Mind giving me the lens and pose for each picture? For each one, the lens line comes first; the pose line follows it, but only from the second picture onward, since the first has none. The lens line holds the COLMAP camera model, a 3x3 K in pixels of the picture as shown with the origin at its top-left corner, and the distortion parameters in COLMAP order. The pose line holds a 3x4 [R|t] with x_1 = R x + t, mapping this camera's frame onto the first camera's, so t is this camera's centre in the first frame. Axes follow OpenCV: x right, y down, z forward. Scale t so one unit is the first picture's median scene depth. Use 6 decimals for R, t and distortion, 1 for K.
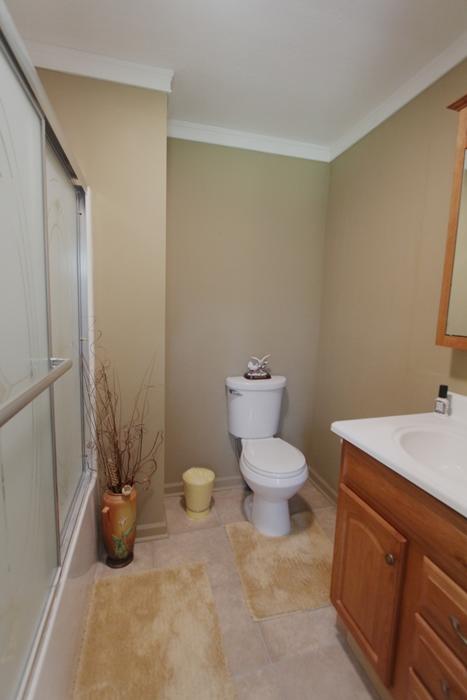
lens RADIAL K [[326.3, 0, 233.8], [0, 326.3, 348.8], [0, 0, 1]] dist [0.001576, 0.000067]
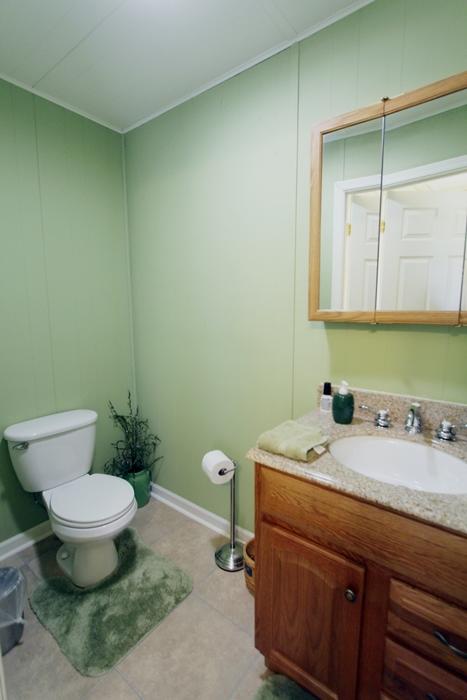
lens RADIAL K [[326.3, 0, 234.5], [0, 326.3, 350.8], [0, 0, 1]] dist [0.001576, 0.000067]
pose [[0.771299, -0.117689, 0.625498, -0.101209], [0.114882, 0.992357, 0.045053, -0.033356], [-0.626019, 0.037109, 0.778924, 0.237725]]
